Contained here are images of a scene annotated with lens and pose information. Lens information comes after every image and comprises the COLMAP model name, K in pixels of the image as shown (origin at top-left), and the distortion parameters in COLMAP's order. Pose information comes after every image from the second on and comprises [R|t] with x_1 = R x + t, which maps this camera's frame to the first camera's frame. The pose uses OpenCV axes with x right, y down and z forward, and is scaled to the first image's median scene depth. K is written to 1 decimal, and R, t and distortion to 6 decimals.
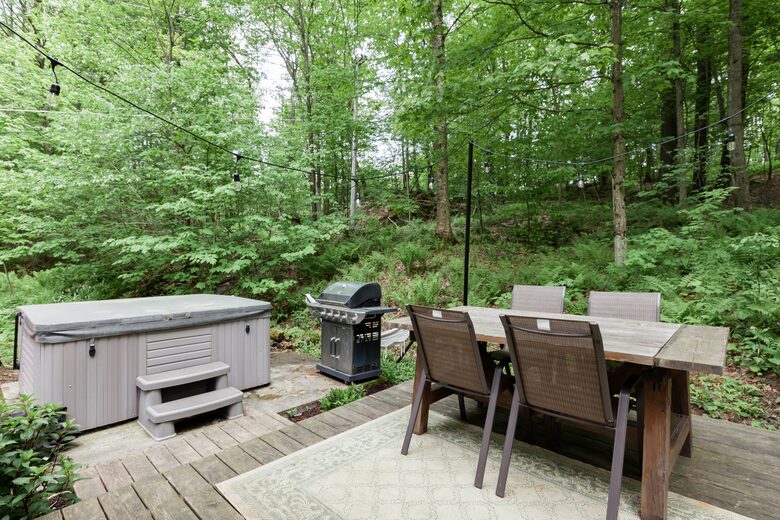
lens RADIAL K [[367.8, 0, 389.4], [0, 367.8, 261.0], [0, 0, 1]] dist [0.019577, -0.001771]
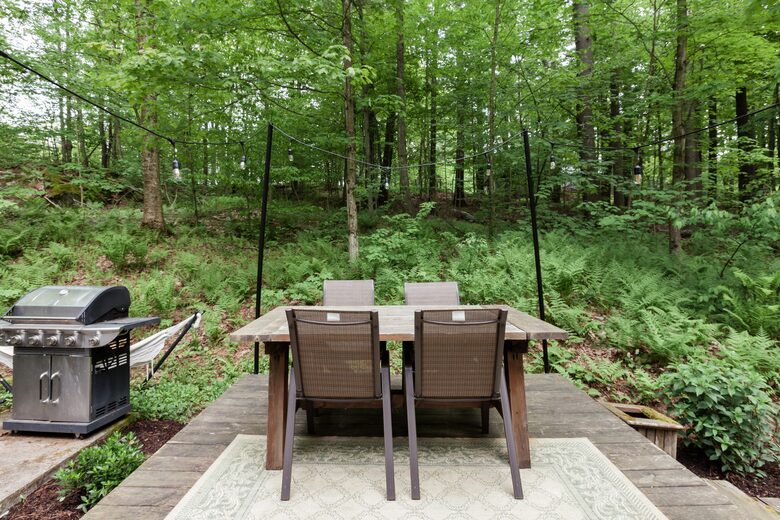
lens RADIAL K [[367.8, 0, 389.9], [0, 367.8, 261.0], [0, 0, 1]] dist [0.019577, -0.001771]
pose [[0.756589, -0.007344, 0.653849, -0.130089], [-0.001226, 0.999919, 0.012651, 0.002321], [-0.653889, -0.010373, 0.756519, 0.116105]]
